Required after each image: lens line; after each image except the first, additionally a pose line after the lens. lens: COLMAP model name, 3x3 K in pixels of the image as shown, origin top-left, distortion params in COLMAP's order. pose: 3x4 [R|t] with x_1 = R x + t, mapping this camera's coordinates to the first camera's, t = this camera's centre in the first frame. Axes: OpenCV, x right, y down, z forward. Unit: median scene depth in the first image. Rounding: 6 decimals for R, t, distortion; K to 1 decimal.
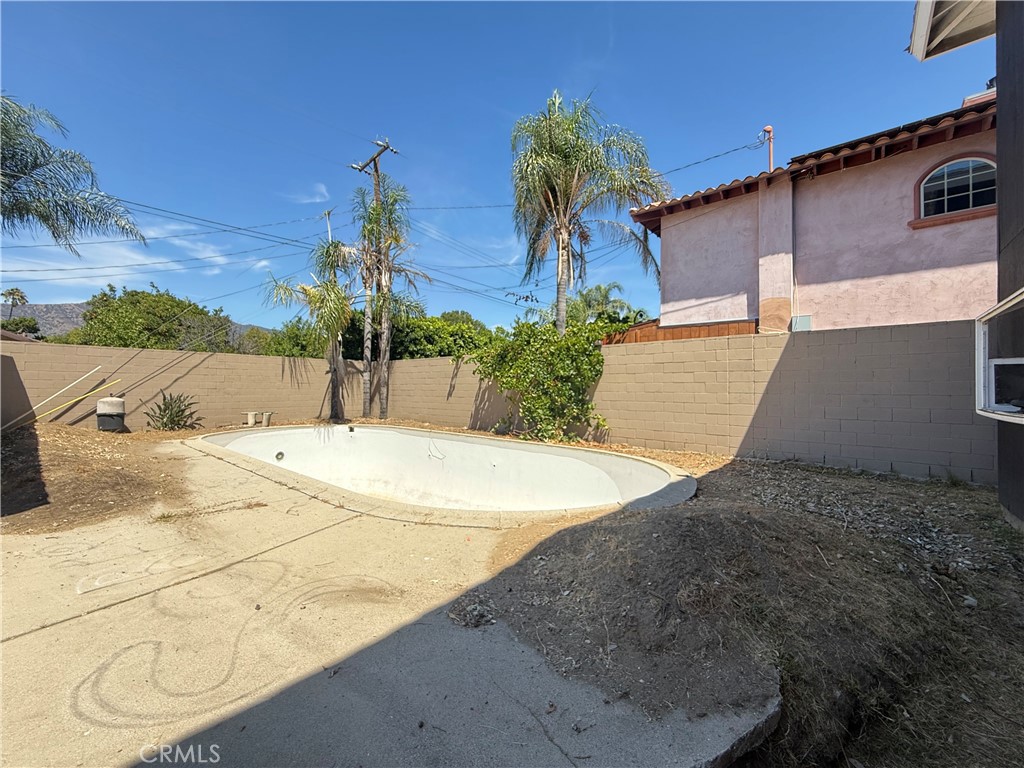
lens RADIAL K [[406.5, 0, 512.8], [0, 406.5, 383.5], [0, 0, 1]] dist [-0.001197, 0.000694]
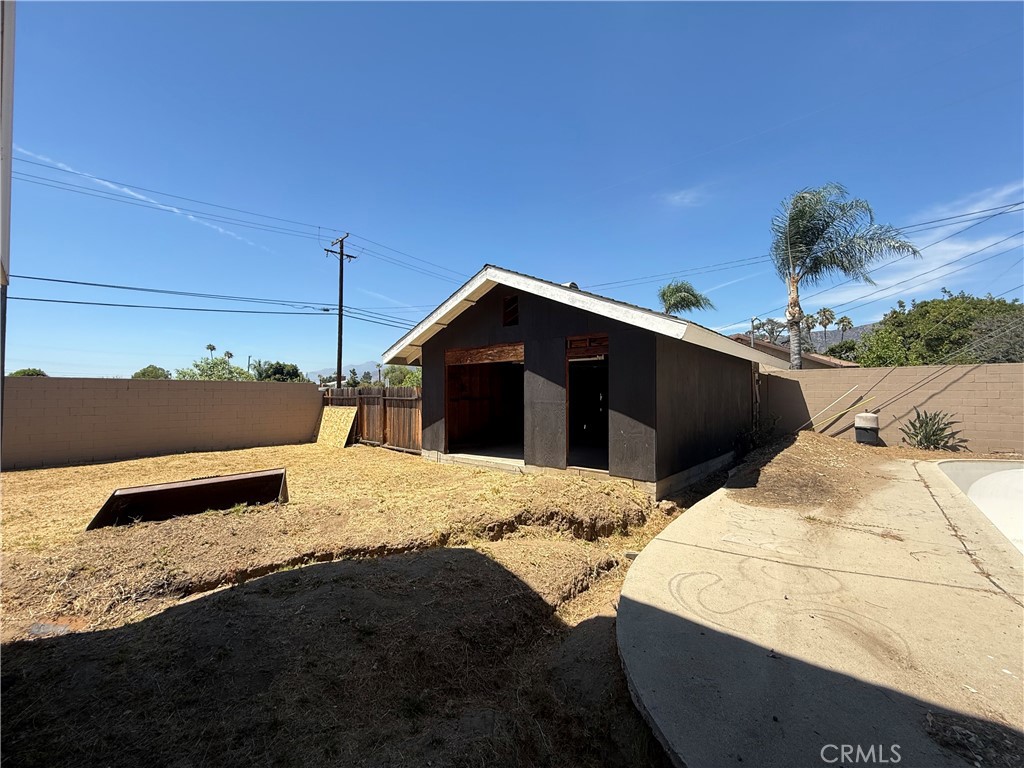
lens RADIAL K [[406.5, 0, 513.9], [0, 406.5, 385.1], [0, 0, 1]] dist [-0.001197, 0.000694]
pose [[-0.000585, -0.028069, -0.999606, 0.135829], [0.007020, 0.999581, -0.028073, -0.017889], [0.999975, -0.007034, -0.000388, 0.029471]]
